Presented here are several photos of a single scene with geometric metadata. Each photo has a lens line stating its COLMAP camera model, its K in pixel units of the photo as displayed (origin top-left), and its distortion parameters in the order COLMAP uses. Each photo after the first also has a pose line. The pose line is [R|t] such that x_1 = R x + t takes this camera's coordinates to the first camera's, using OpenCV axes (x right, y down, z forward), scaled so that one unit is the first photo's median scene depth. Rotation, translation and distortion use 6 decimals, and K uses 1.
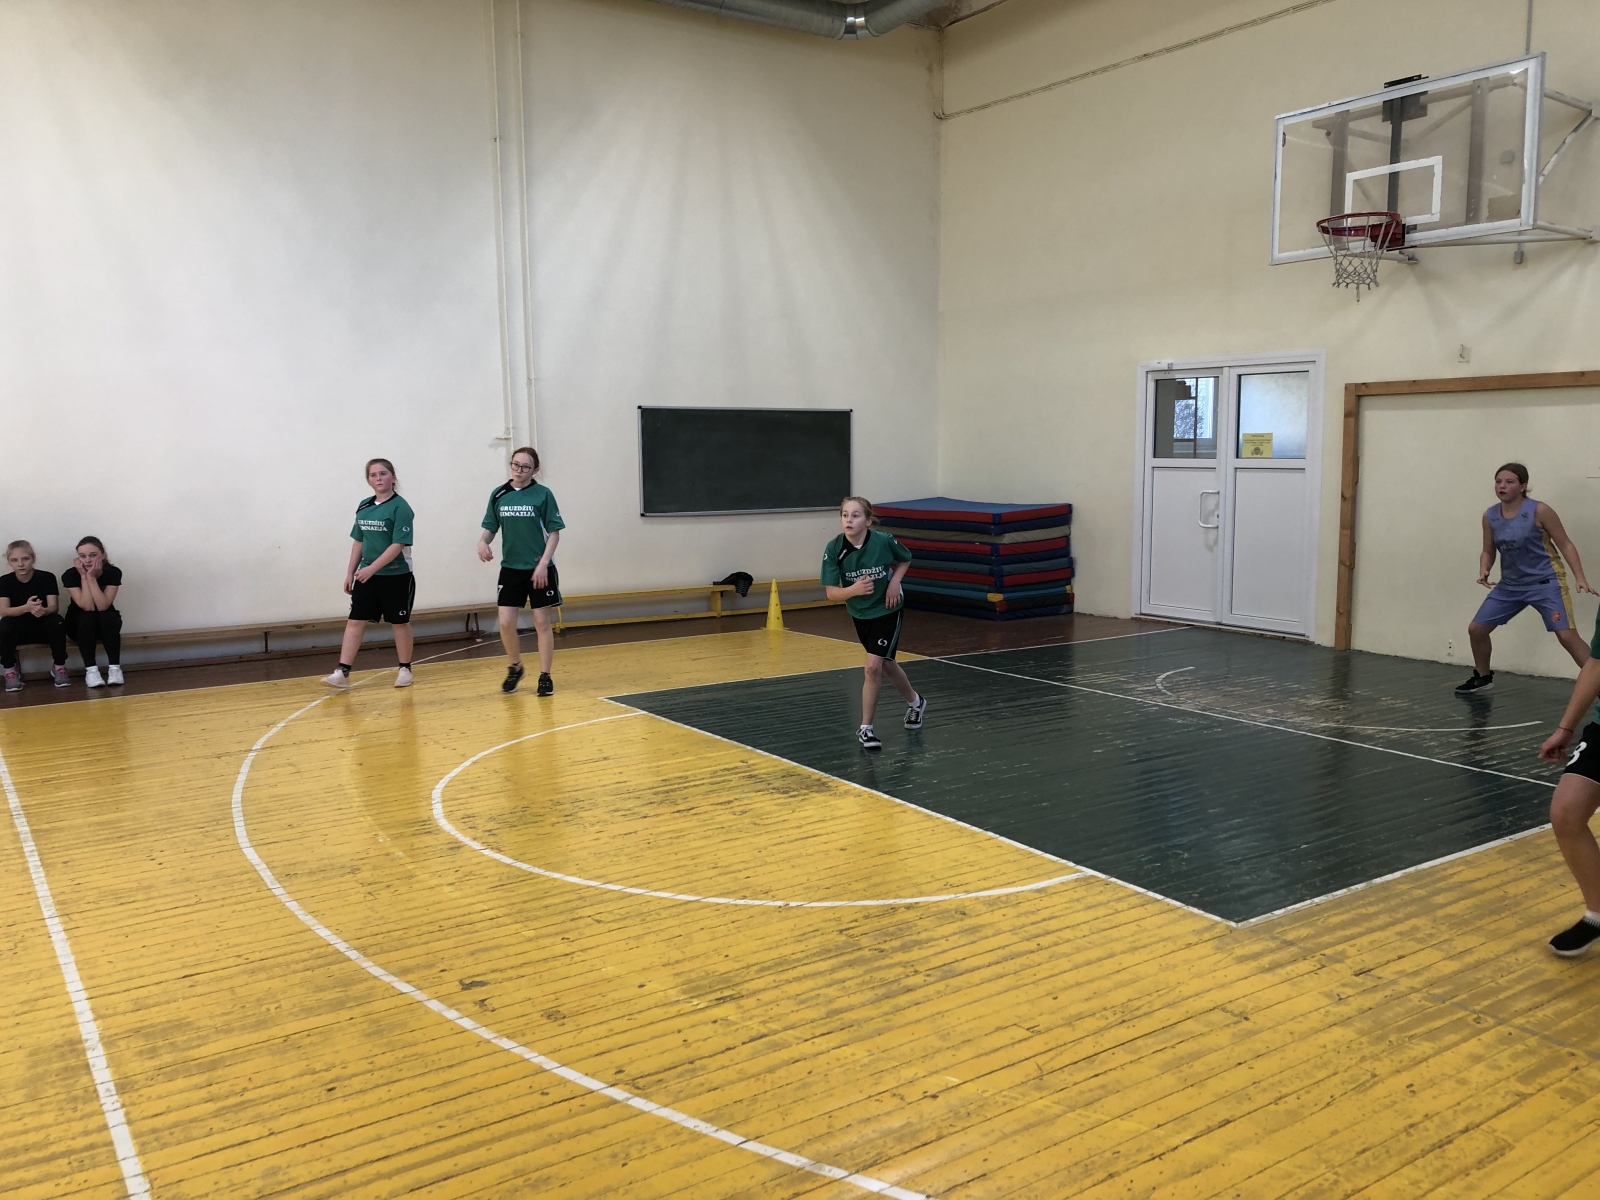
lens RADIAL K [[1308.6, 0, 794.3], [0, 1308.6, 600.3], [0, 0, 1]] dist [0.018593, -0.025785]
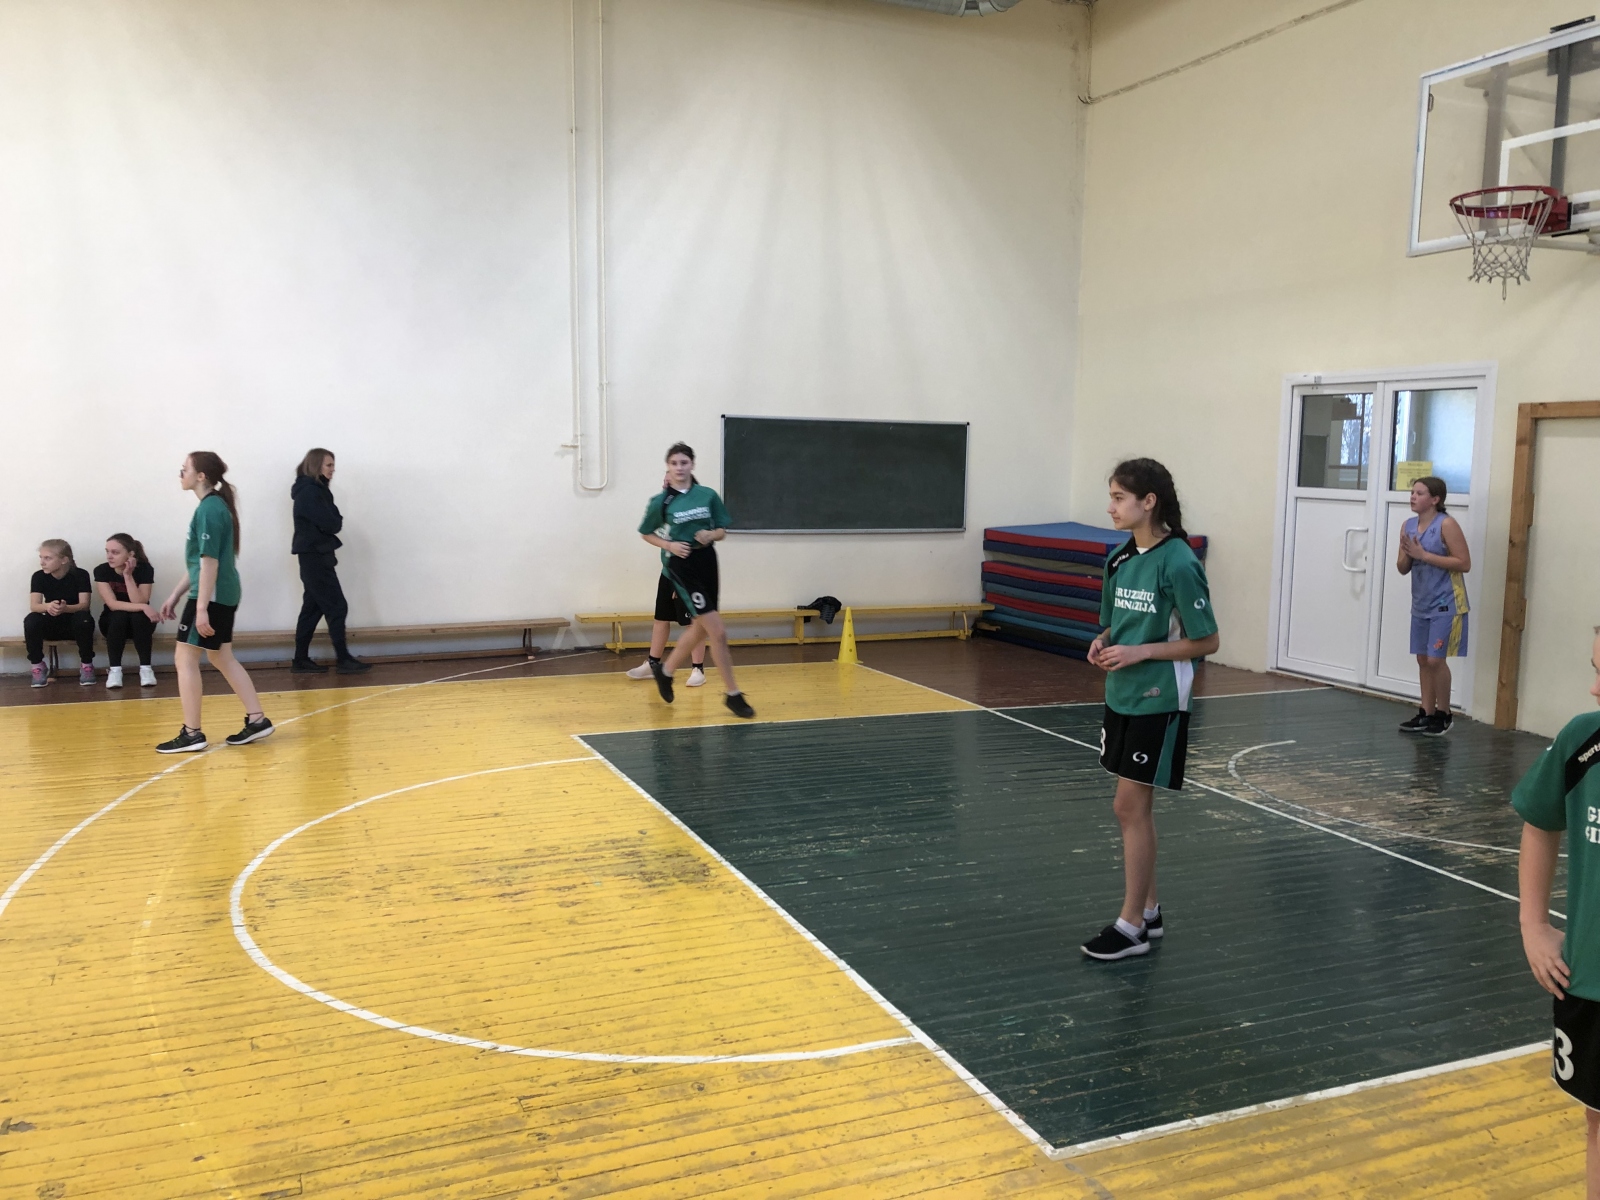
lens RADIAL K [[1308.6, 0, 801.6], [0, 1308.6, 588.4], [0, 0, 1]] dist [0.018593, -0.025785]
pose [[0.980777, 0.044435, -0.190006, 0.224703], [-0.047616, 0.998791, -0.012206, -0.030191], [0.189234, 0.021018, 0.981707, 0.184556]]
